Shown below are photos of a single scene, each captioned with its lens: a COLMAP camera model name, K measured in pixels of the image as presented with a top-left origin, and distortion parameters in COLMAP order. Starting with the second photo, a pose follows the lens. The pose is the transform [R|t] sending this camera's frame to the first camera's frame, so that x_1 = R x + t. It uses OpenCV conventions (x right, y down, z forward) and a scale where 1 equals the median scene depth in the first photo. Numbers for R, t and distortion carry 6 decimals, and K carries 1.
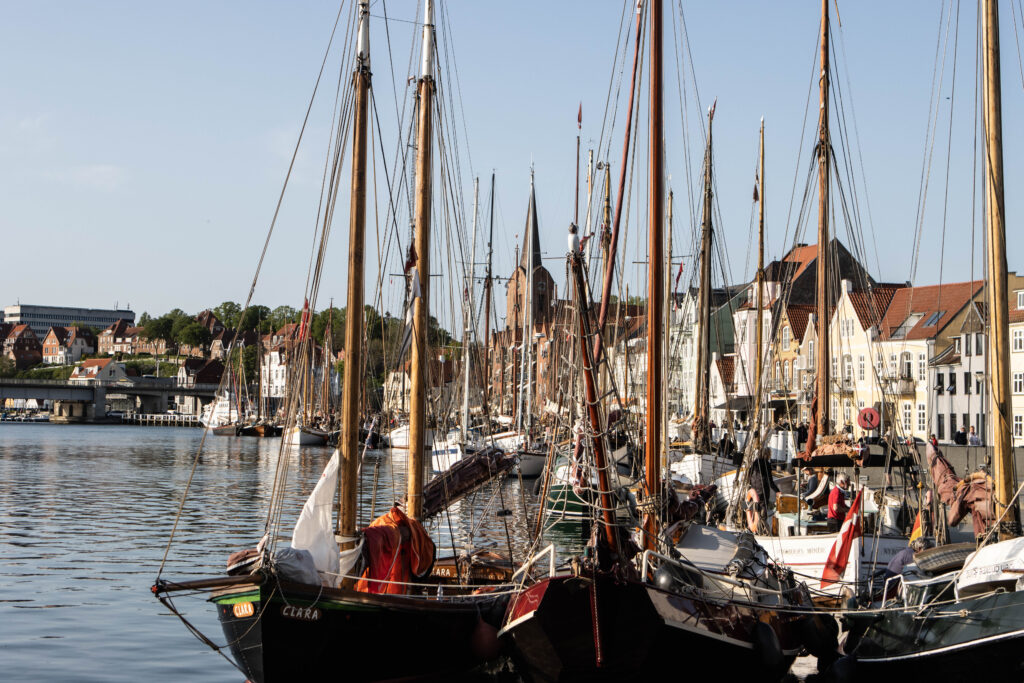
lens RADIAL K [[1911.7, 0, 512.0], [0, 1911.7, 341.5], [0, 0, 1]] dist [-0.036697, -0.027937]
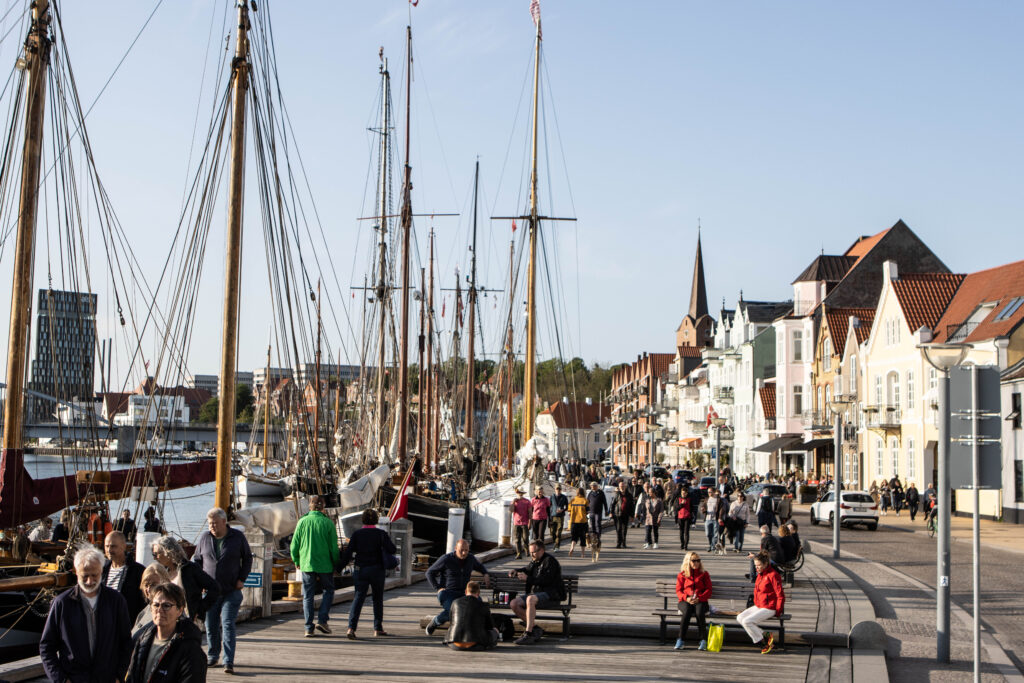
lens RADIAL K [[1489.7, 0, 512.0], [0, 1489.7, 341.5], [0, 0, 1]] dist [0.018638, 0.008851]
pose [[0.985436, -0.016581, -0.169235, 0.121495], [0.010509, 0.999271, -0.036709, 0.013125], [0.169720, 0.034396, 0.984892, 0.418361]]
